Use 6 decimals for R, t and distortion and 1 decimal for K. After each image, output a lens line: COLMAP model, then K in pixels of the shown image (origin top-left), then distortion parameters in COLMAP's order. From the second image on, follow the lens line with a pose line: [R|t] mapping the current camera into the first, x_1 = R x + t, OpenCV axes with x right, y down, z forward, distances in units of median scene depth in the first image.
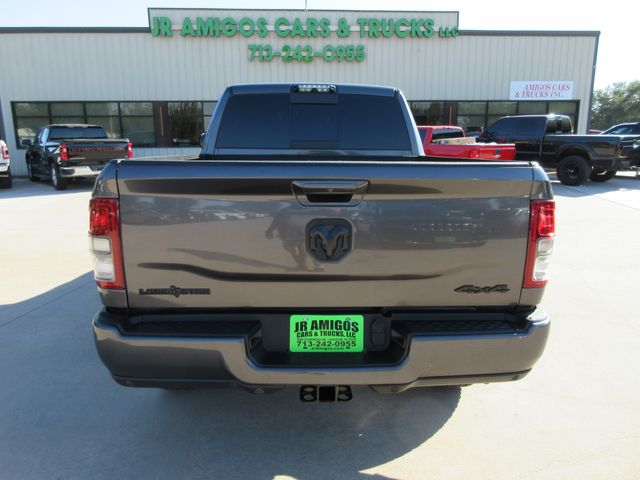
lens RADIAL K [[493.5, 0, 318.1], [0, 493.5, 240.5], [0, 0, 1]] dist [0.002419, 0.002915]
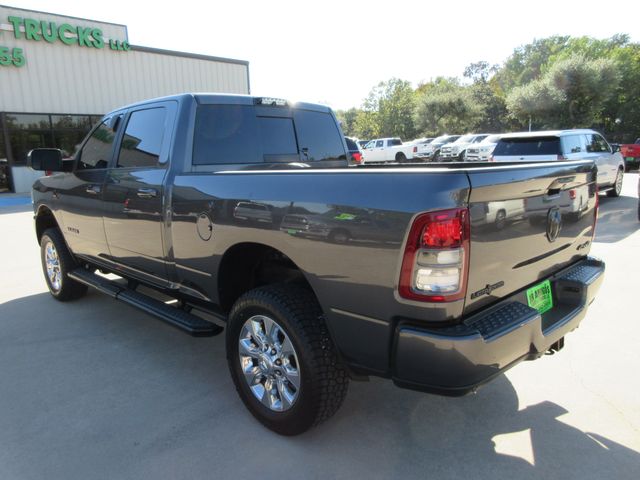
lens RADIAL K [[493.5, 0, 323.3], [0, 493.5, 238.0], [0, 0, 1]] dist [0.002419, 0.002915]
pose [[0.724587, -0.139593, 0.674898, -0.152446], [0.163597, 0.986121, 0.028323, -0.011585], [-0.669484, 0.089888, 0.737367, 0.052582]]
